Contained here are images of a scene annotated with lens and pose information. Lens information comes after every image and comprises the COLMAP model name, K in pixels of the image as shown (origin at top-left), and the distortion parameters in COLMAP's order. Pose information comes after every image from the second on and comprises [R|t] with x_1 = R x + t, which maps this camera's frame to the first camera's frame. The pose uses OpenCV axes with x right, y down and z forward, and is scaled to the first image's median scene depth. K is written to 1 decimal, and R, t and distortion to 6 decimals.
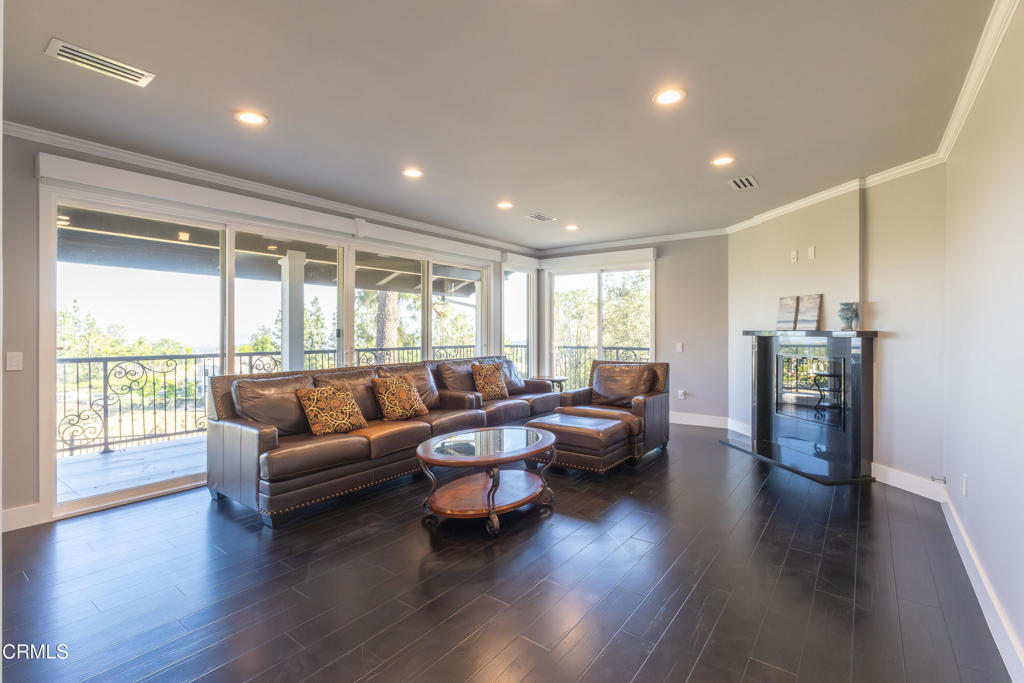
lens RADIAL K [[470.1, 0, 507.1], [0, 470.1, 332.9], [0, 0, 1]] dist [0.000640, 0.002962]
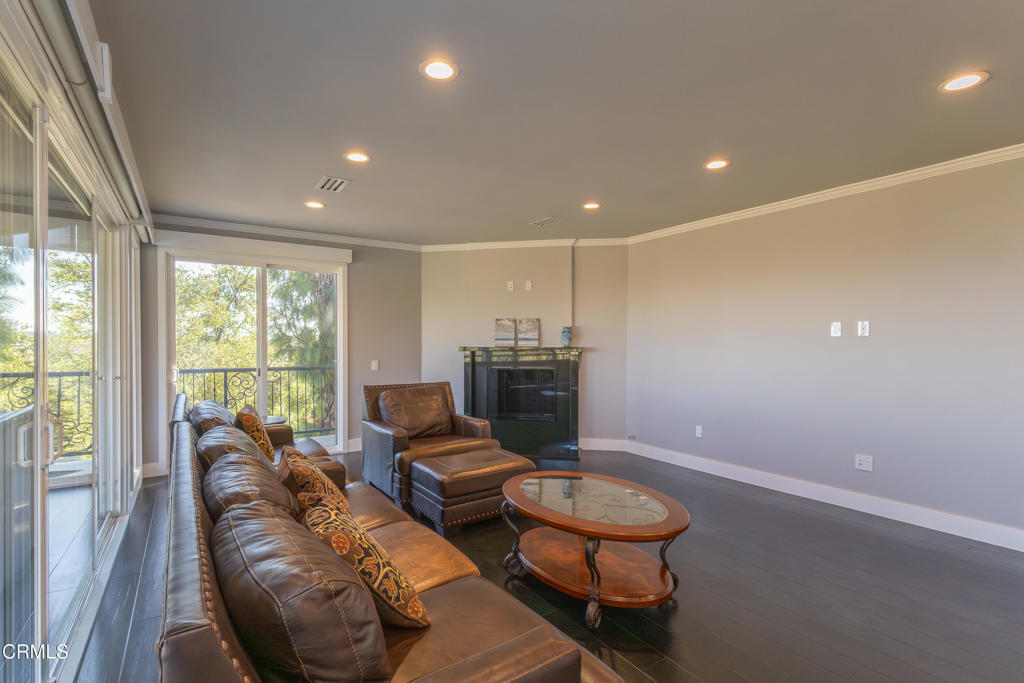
lens RADIAL K [[470.1, 0, 510.7], [0, 470.1, 344.8], [0, 0, 1]] dist [0.000640, 0.002962]
pose [[0.344647, 0.004995, 0.938719, -0.528718], [0.002569, 0.999977, -0.006264, -0.002507], [-0.938729, 0.004571, 0.344626, 0.581362]]
